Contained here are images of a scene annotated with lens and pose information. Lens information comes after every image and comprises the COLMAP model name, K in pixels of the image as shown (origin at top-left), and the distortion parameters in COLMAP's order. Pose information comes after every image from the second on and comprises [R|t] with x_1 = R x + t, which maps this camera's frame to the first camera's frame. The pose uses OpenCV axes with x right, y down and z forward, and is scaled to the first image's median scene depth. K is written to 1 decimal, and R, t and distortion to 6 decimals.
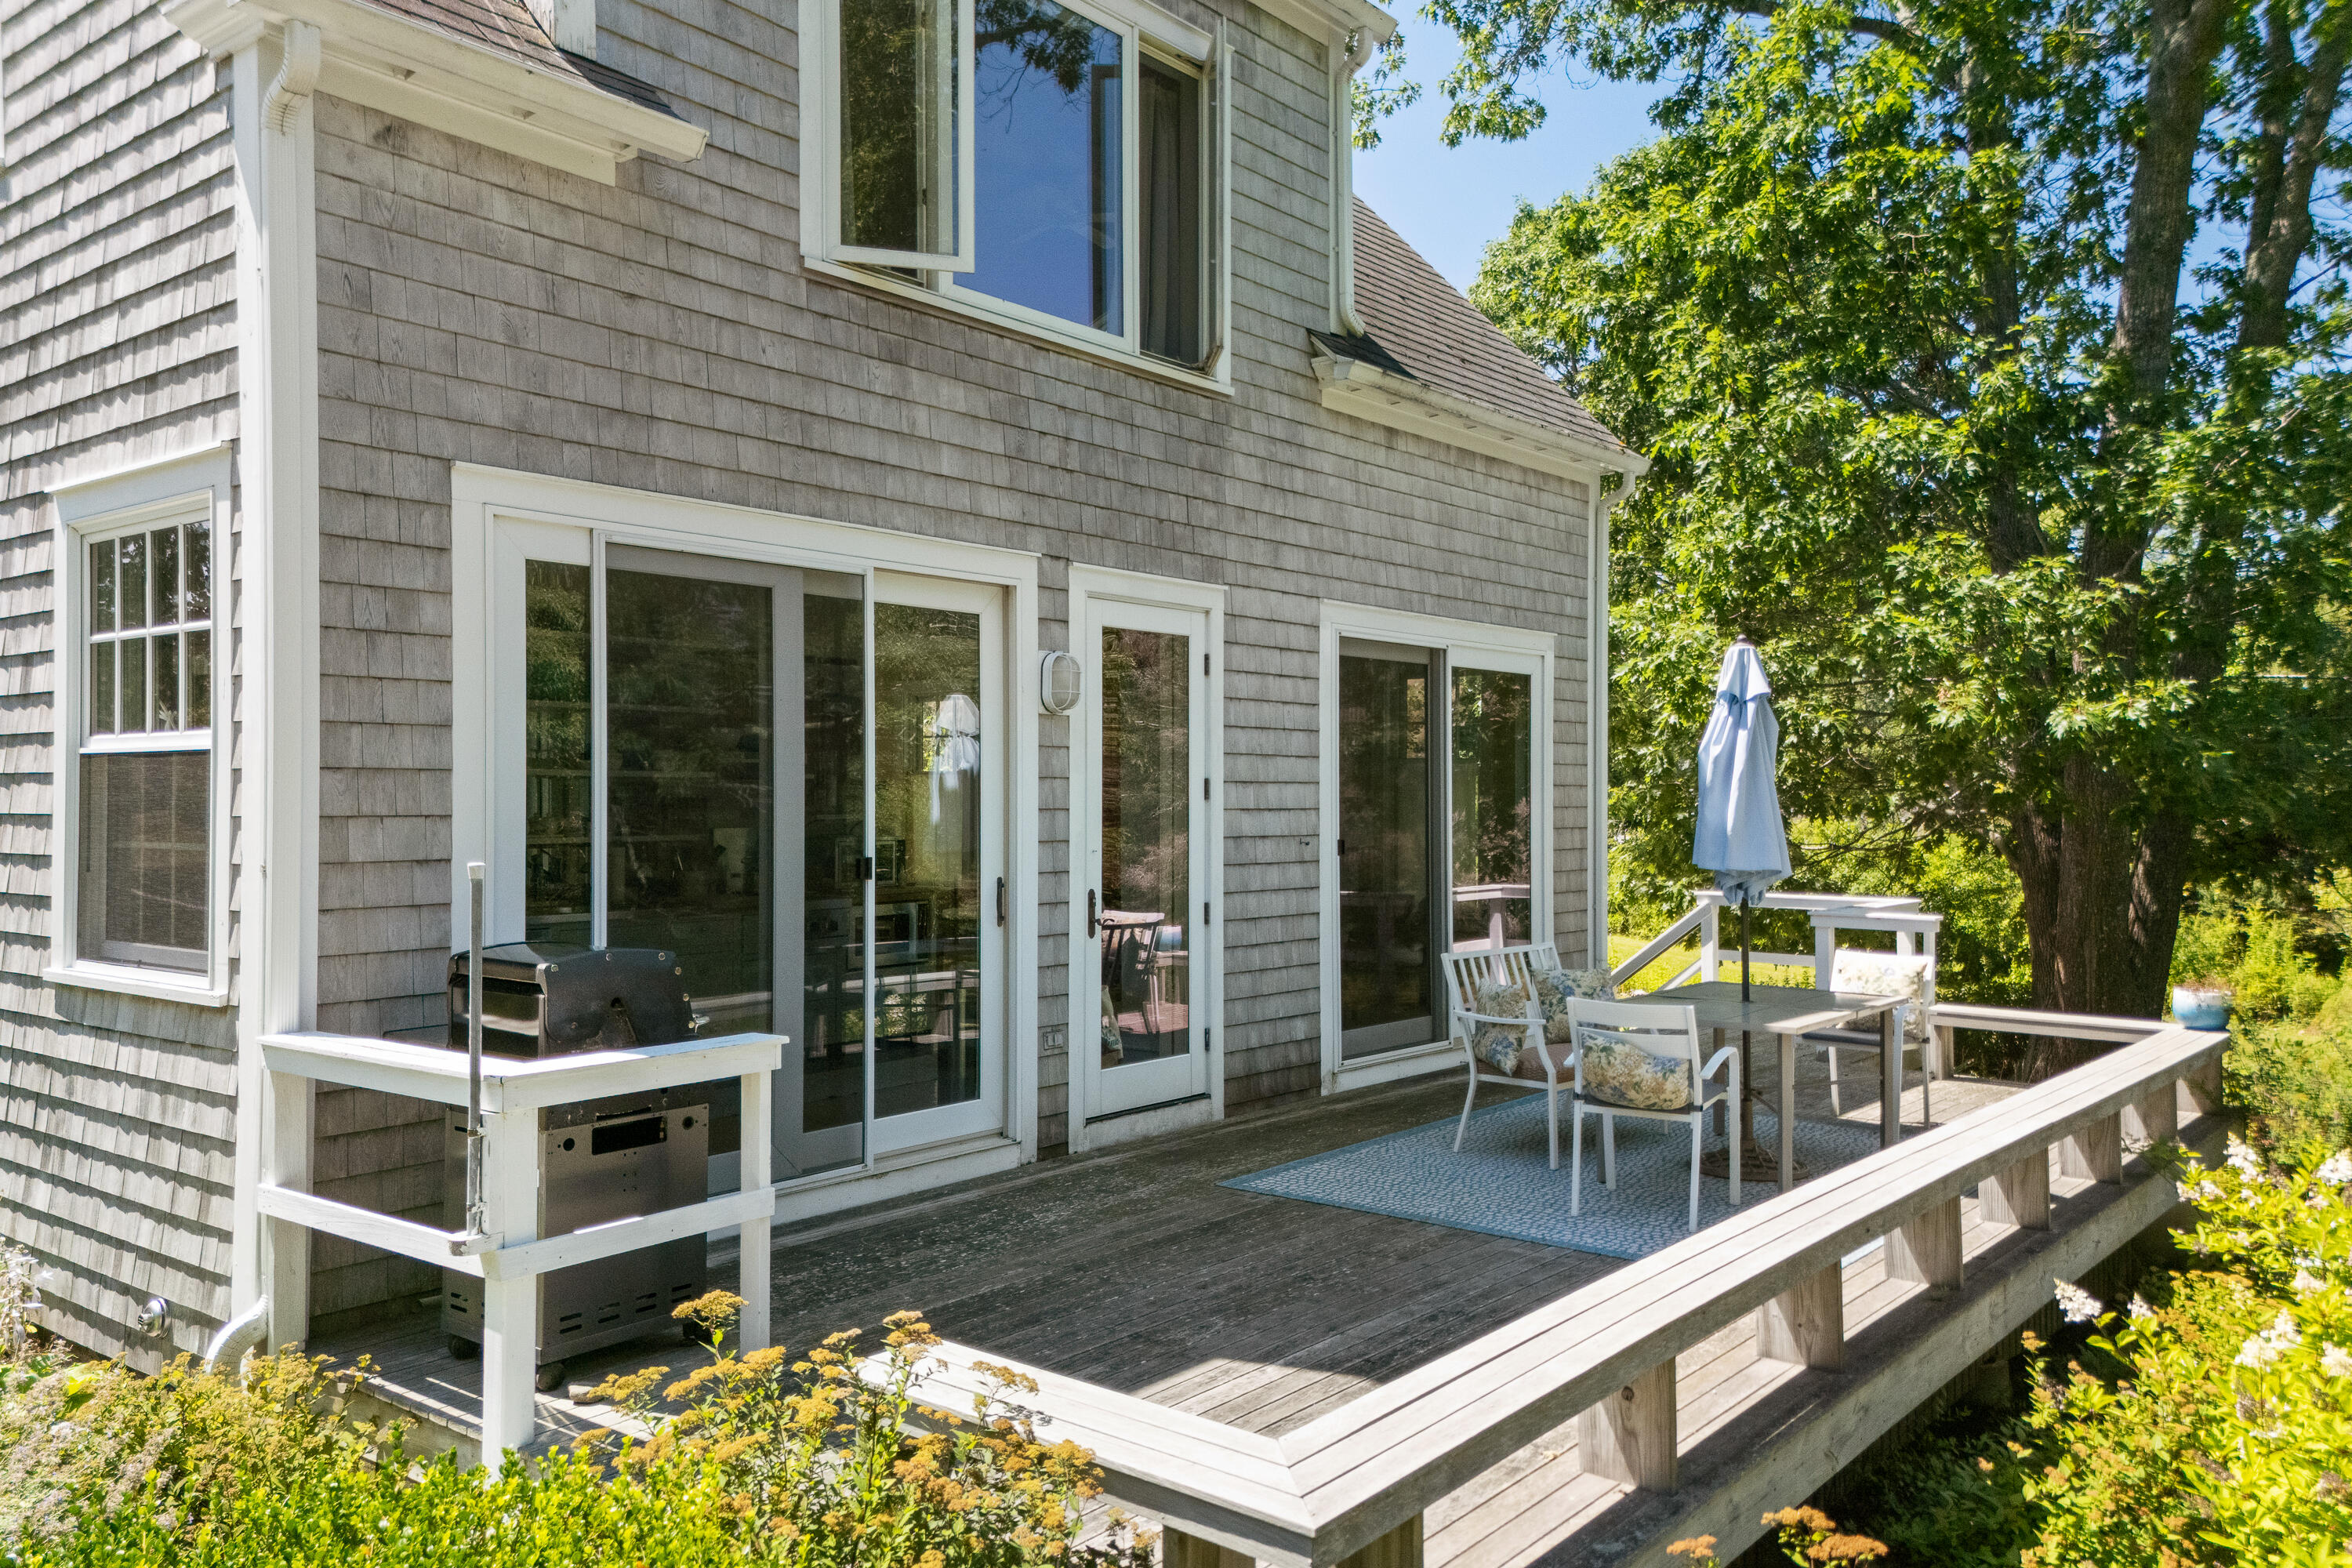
lens RADIAL K [[1759.3, 0, 1172.8], [0, 1759.3, 783.9], [0, 0, 1]] dist [0.091790, 0.004479]
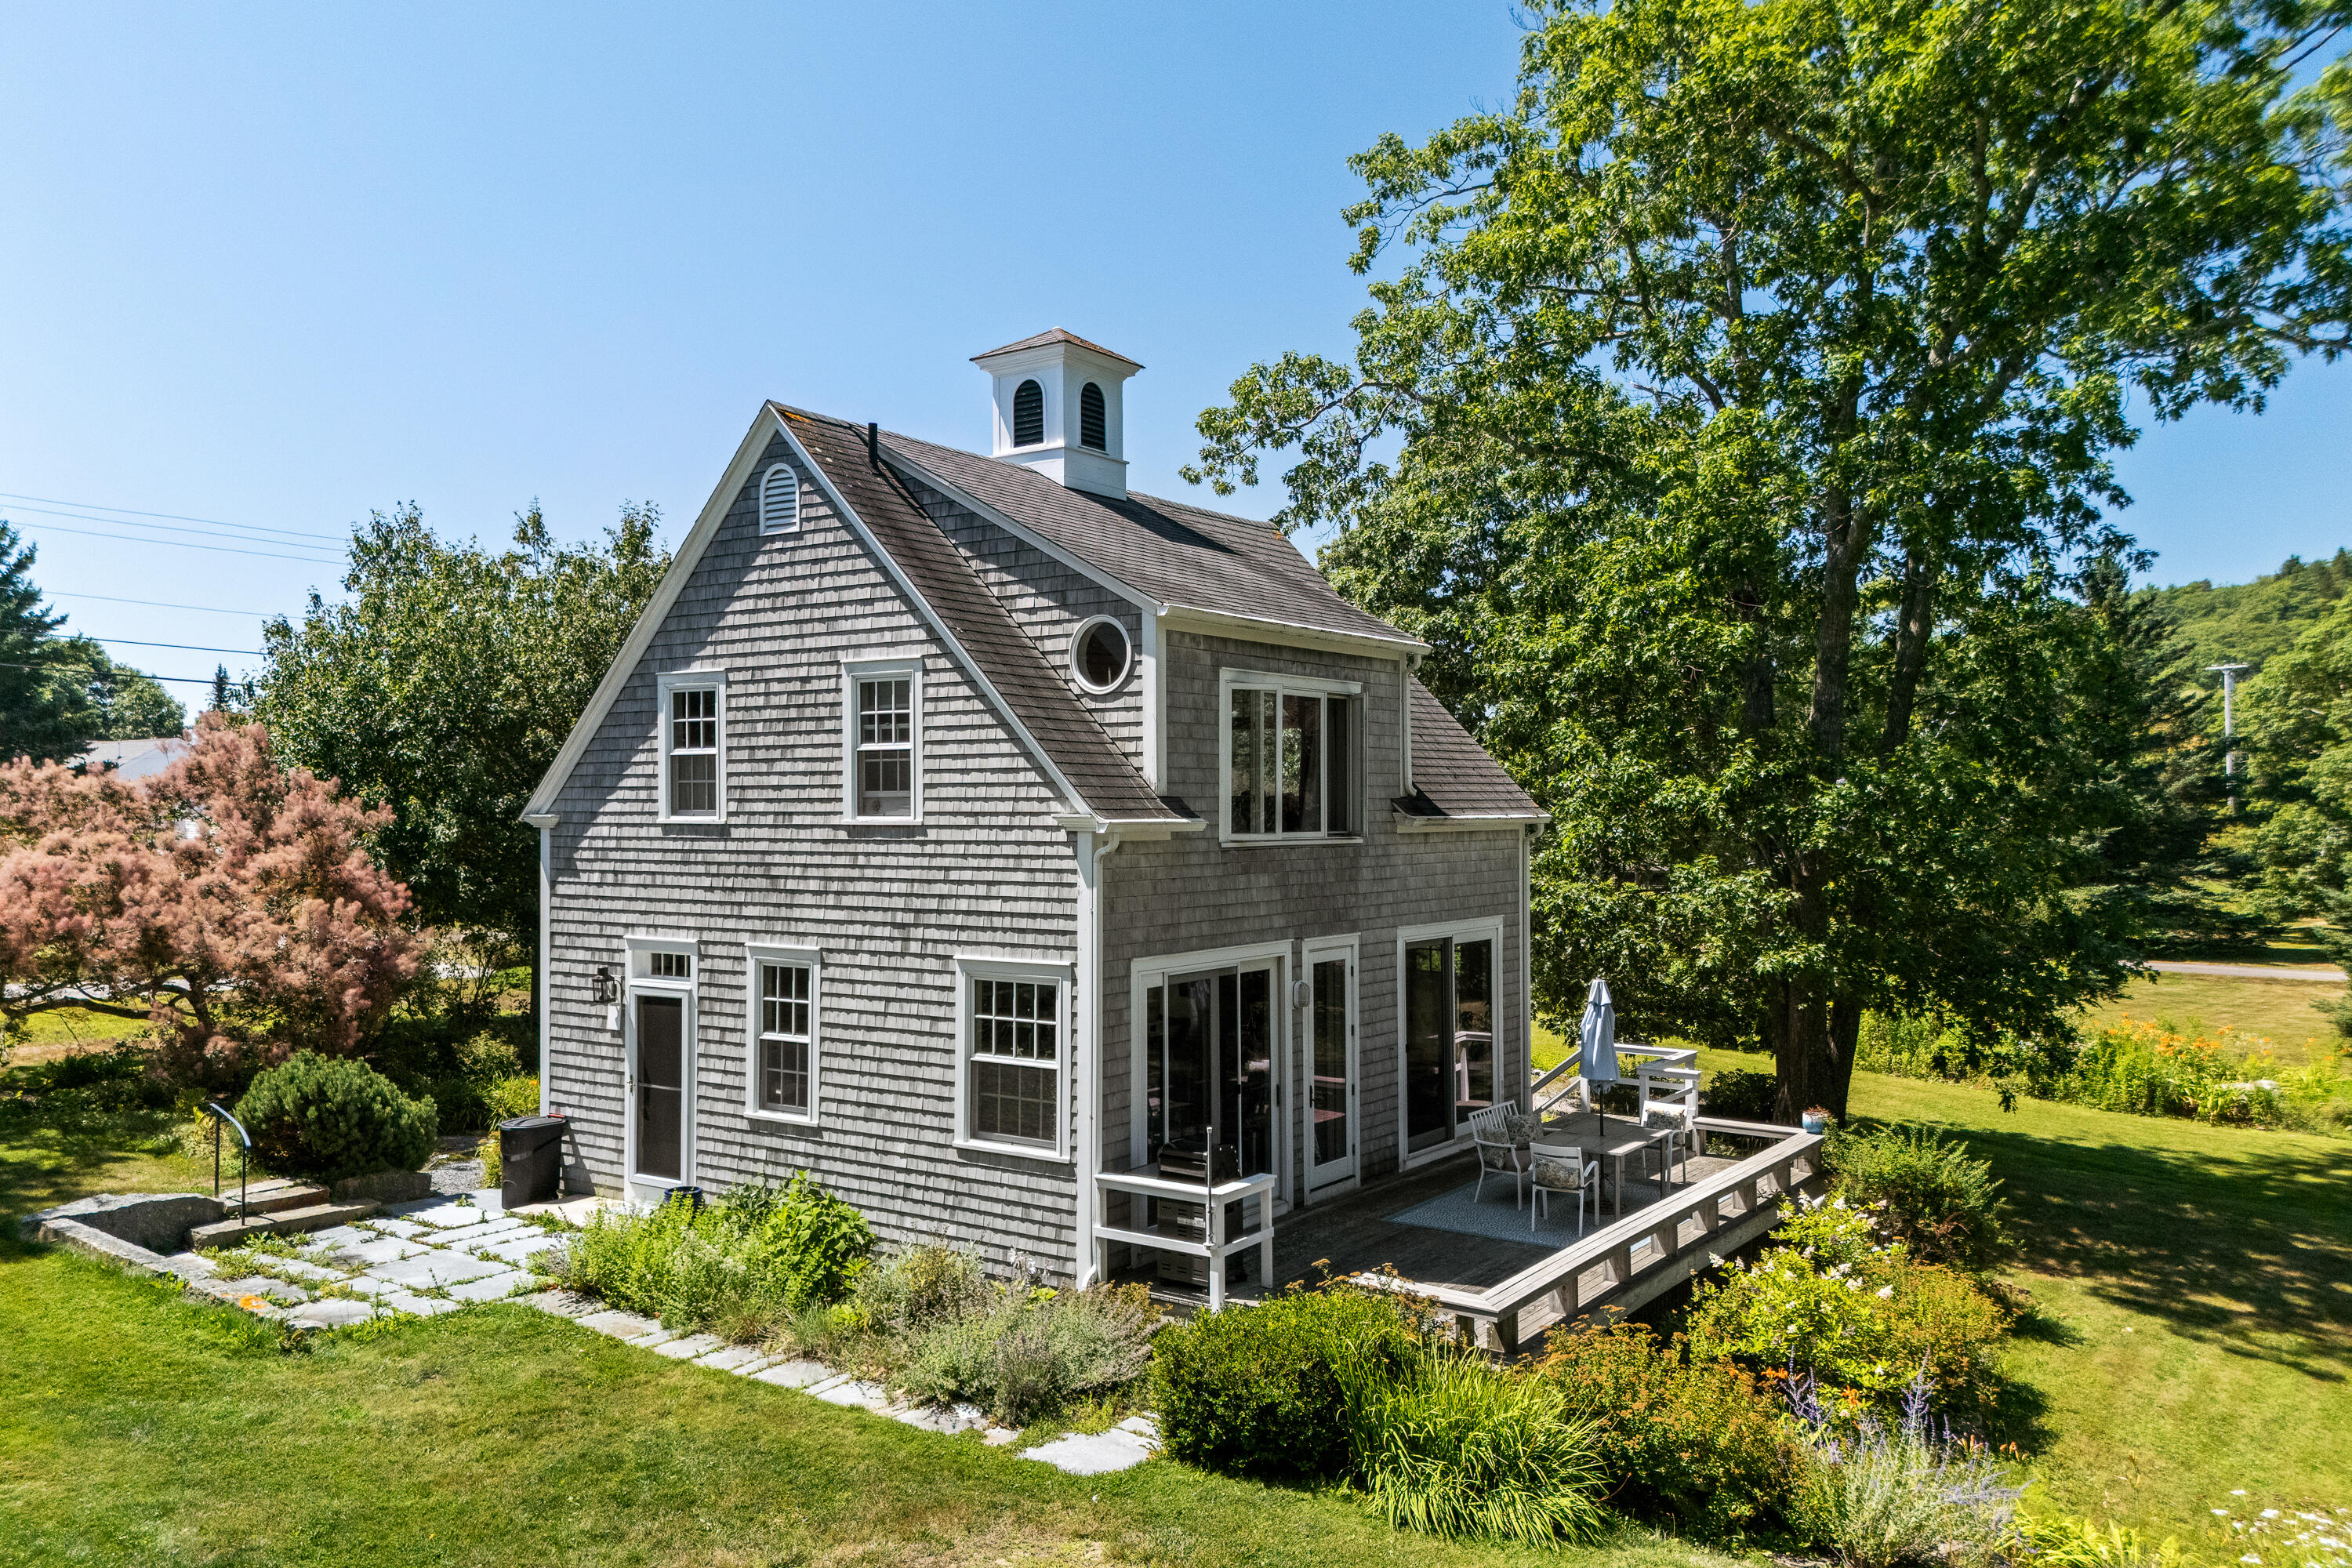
lens RADIAL K [[1759.3, 0, 1177.1], [0, 1759.3, 784.6], [0, 0, 1]] dist [0.091790, 0.004479]
pose [[0.997476, 0.000016, 0.071000, -0.436175], [0.000243, 0.999993, -0.003645, -0.363730], [-0.071000, 0.003653, 0.997470, -1.406958]]
